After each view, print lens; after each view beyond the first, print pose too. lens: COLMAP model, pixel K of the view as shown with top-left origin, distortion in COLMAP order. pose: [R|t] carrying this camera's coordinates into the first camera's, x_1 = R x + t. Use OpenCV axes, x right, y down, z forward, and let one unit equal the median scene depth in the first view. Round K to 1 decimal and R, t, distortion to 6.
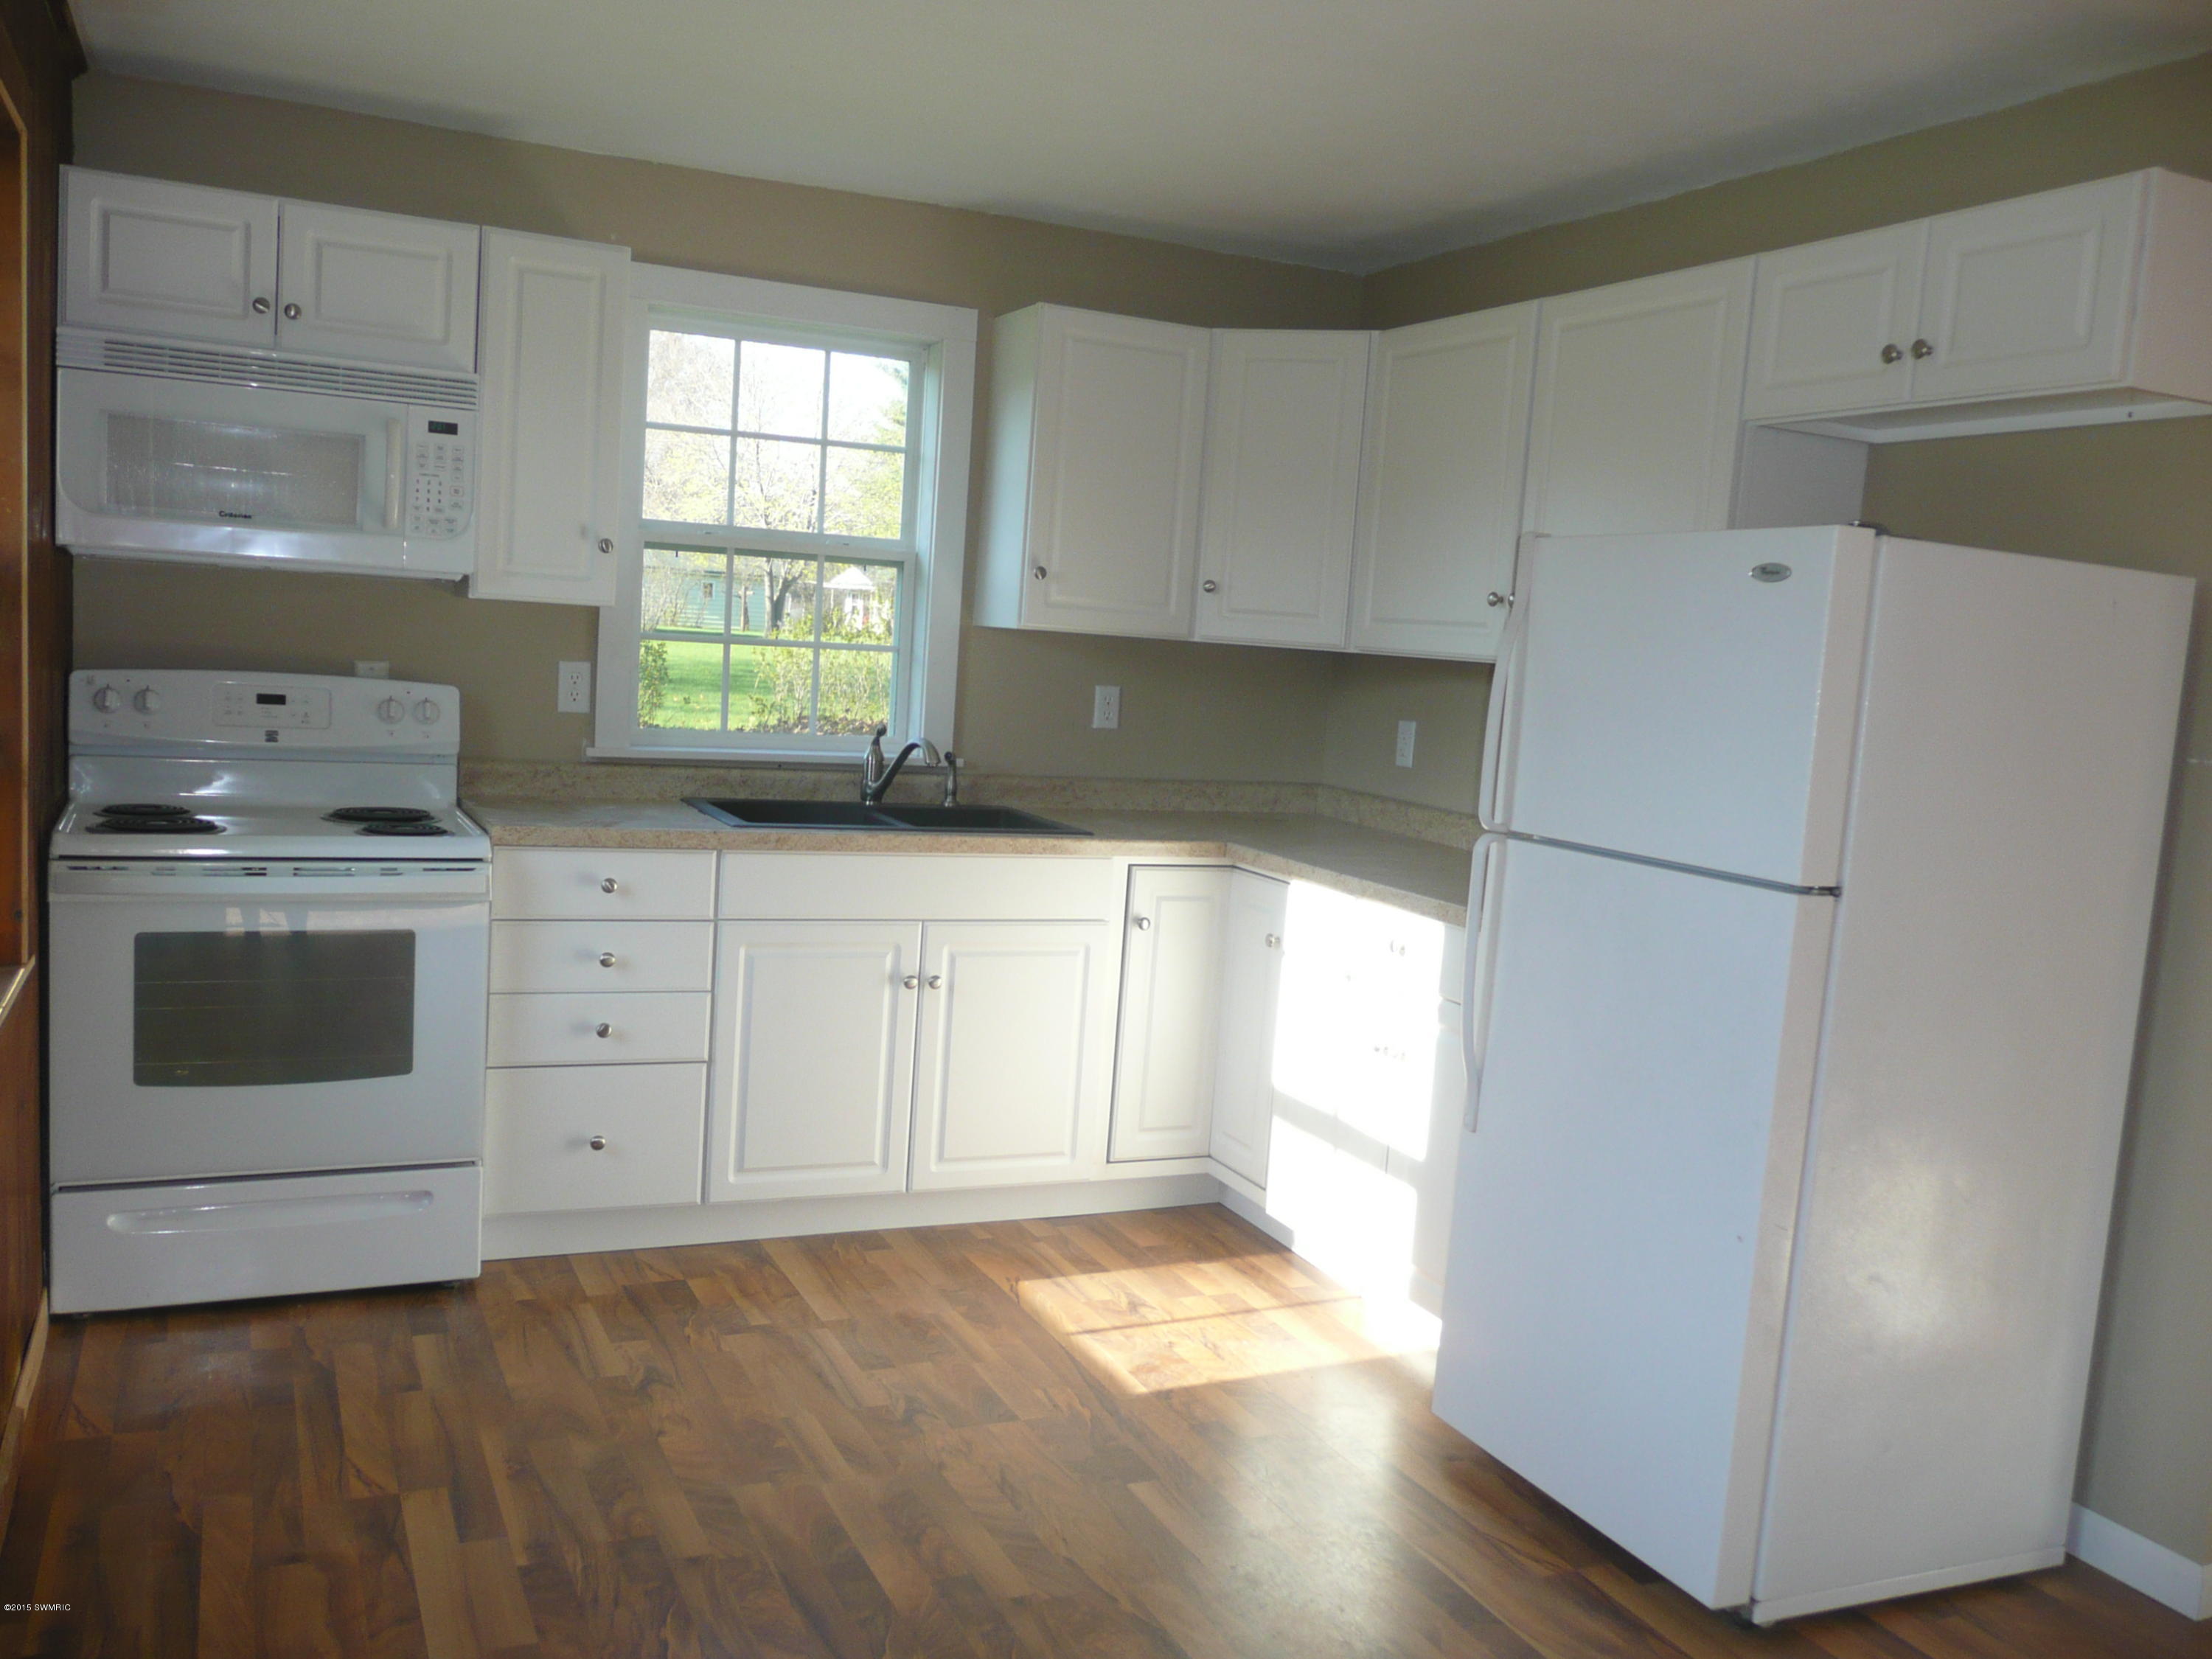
lens RADIAL K [[1830.9, 0, 1137.9], [0, 1830.9, 835.5], [0, 0, 1]] dist [-0.046269, 0.039350]
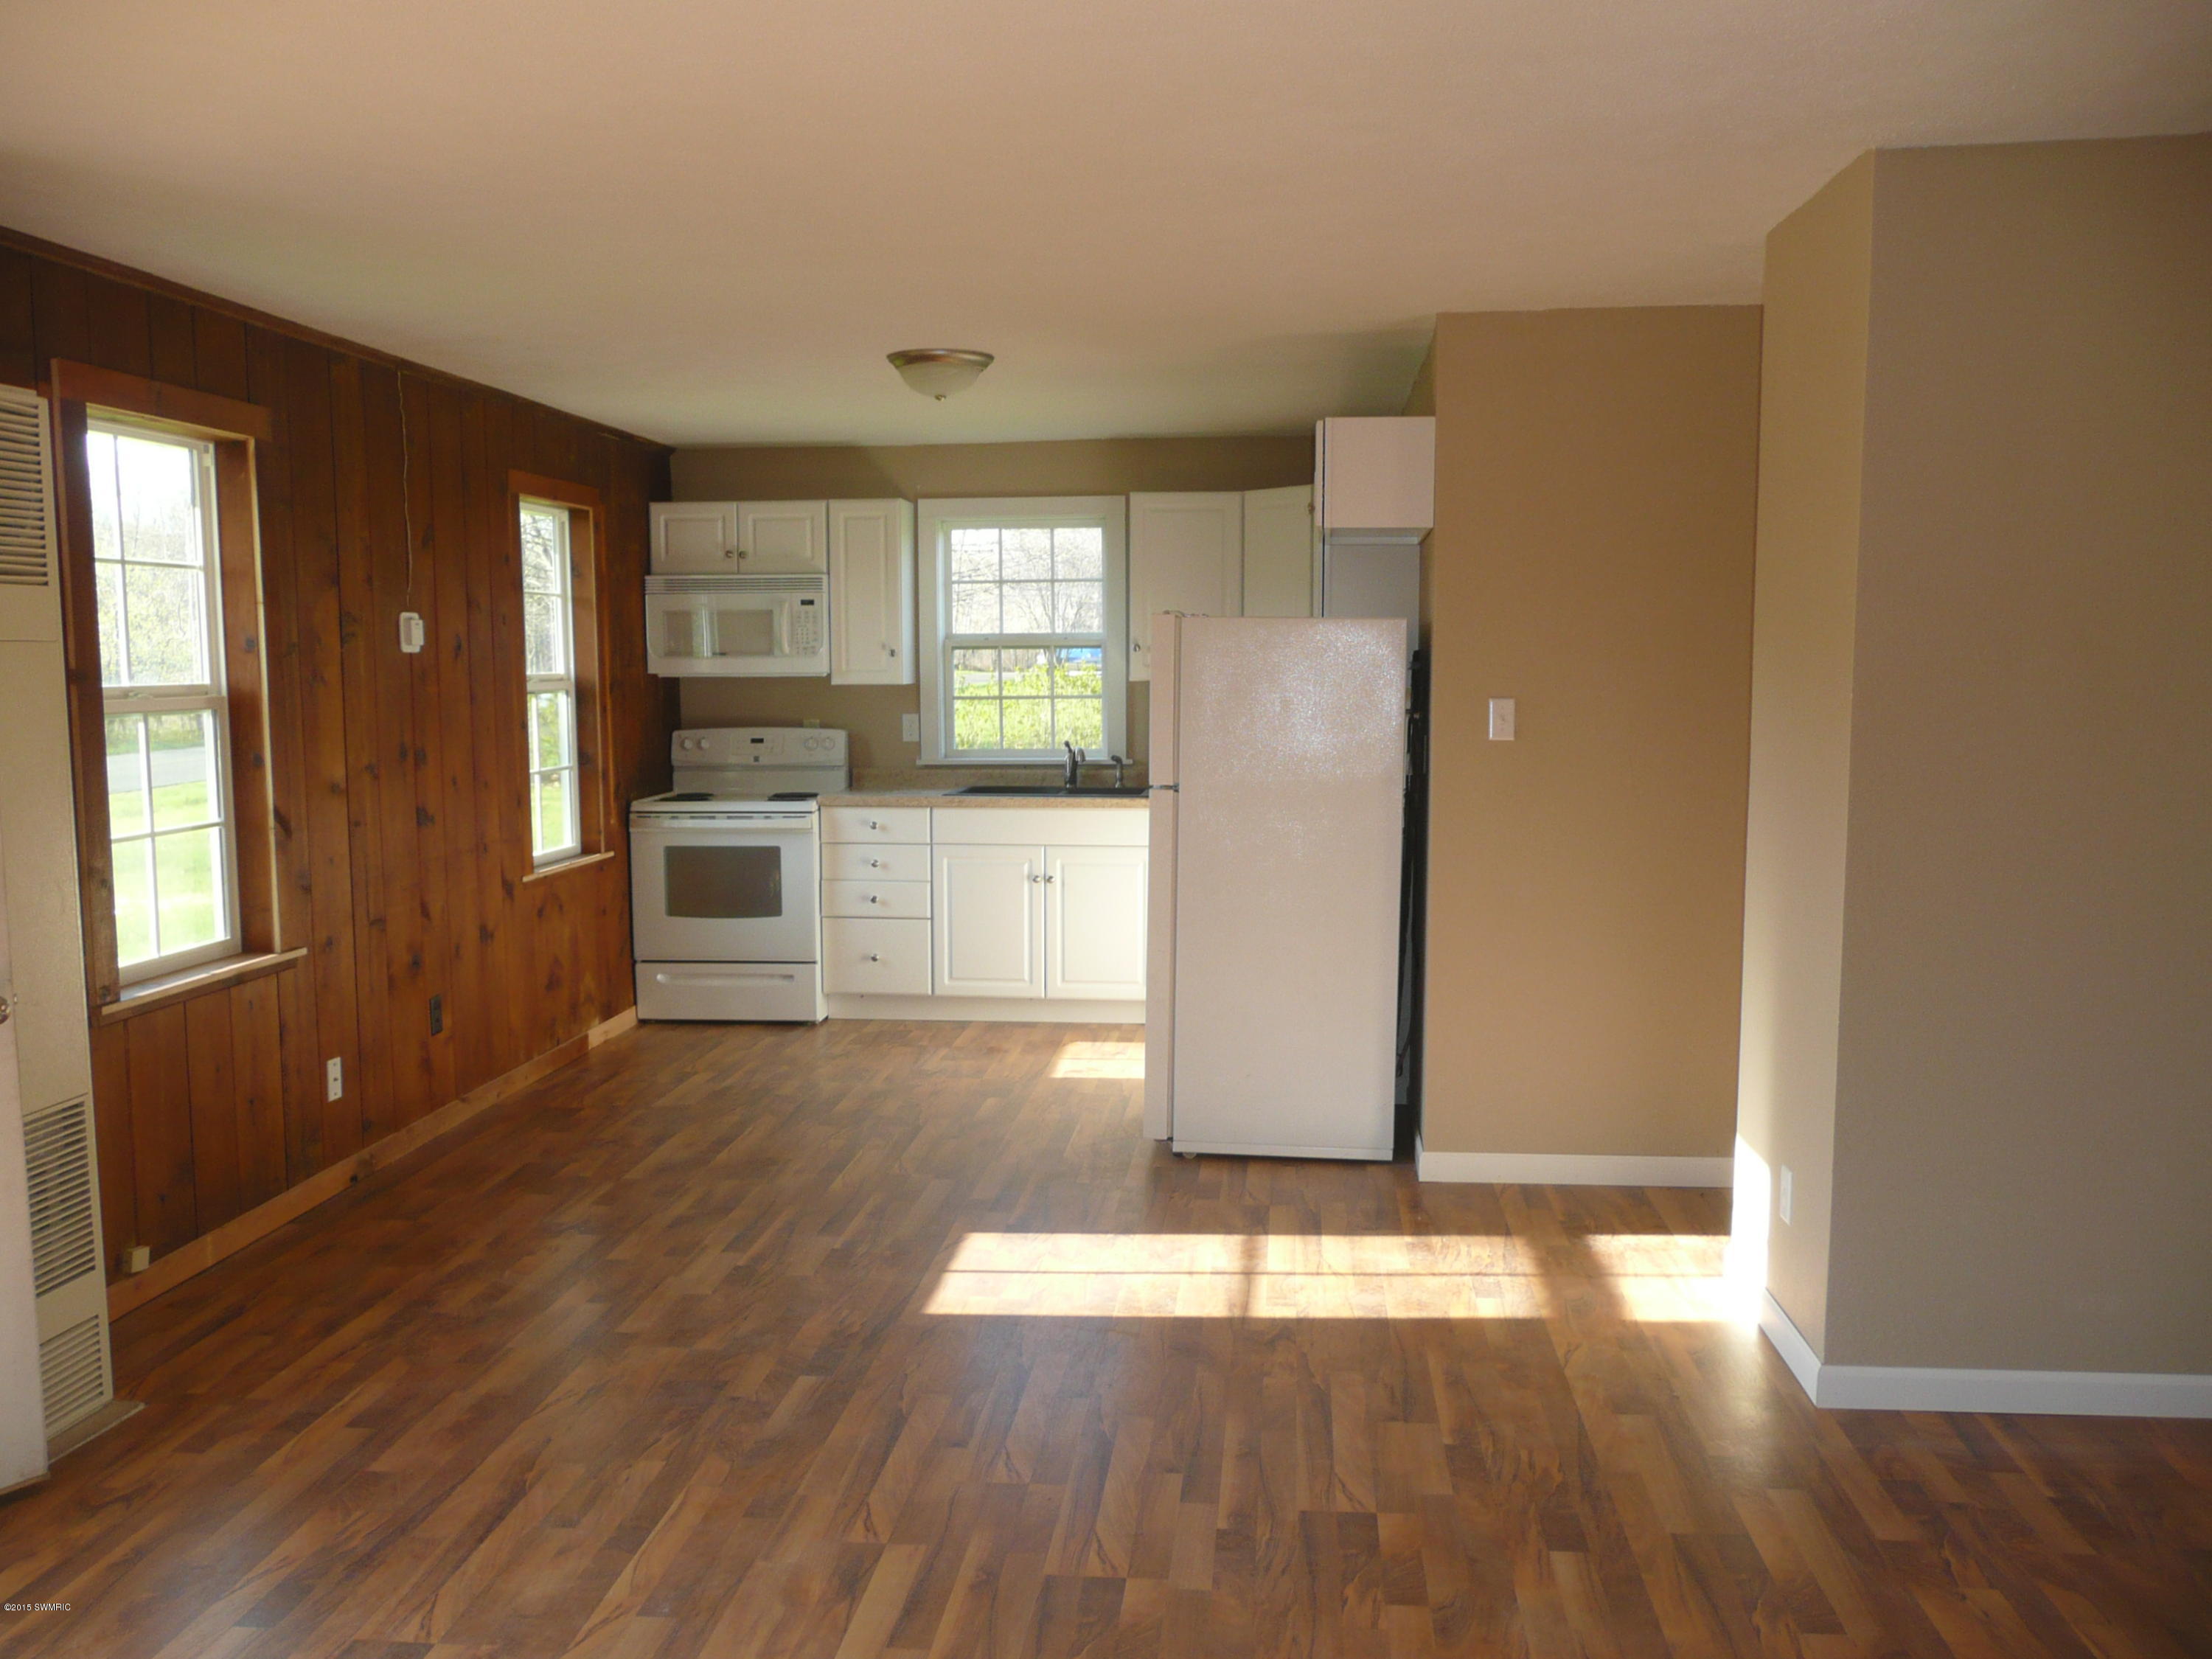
lens RADIAL K [[1830.9, 0, 1094.8], [0, 1830.9, 815.5], [0, 0, 1]] dist [-0.046269, 0.039350]
pose [[0.854807, -0.027388, -0.518223, 0.927961], [0.005394, 0.999021, -0.043901, 0.103347], [0.518918, 0.034732, 0.854118, -0.560672]]
